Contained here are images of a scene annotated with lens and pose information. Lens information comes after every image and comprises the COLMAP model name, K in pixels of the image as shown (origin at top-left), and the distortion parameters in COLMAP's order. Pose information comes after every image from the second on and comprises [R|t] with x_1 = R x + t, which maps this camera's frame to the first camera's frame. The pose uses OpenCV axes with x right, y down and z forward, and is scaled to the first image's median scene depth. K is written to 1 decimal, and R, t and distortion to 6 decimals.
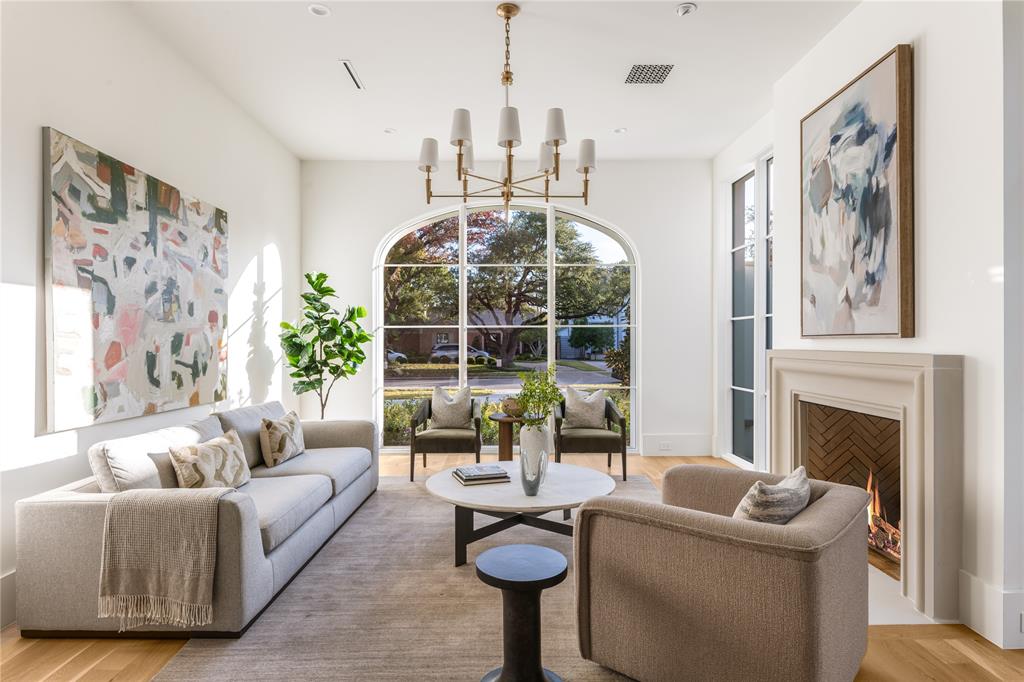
lens RADIAL K [[616.5, 0, 512.0], [0, 616.5, 341.0], [0, 0, 1]] dist [0.000069, -0.000110]
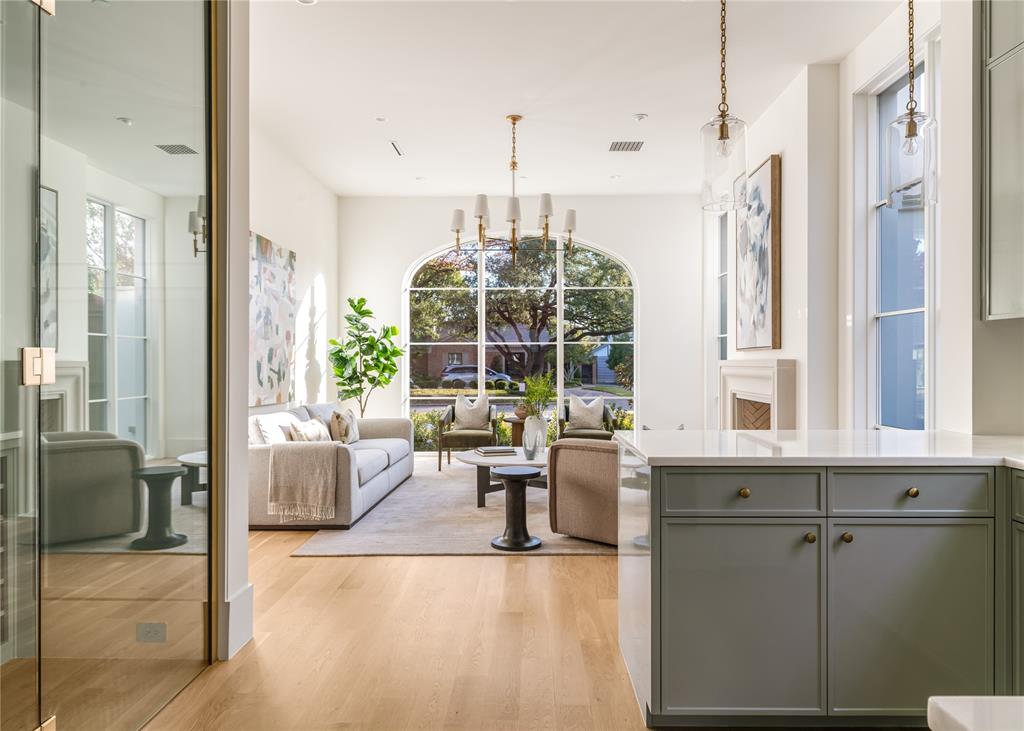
lens RADIAL K [[754.1, 0, 512.0], [0, 754.1, 365.5], [0, 0, 1]] dist [-0.002451, -0.000371]
pose [[0.999331, -0.000172, -0.036569, 0.030421], [0.000326, 0.999991, 0.004197, 0.013224], [0.036568, -0.004206, 0.999322, -0.430895]]
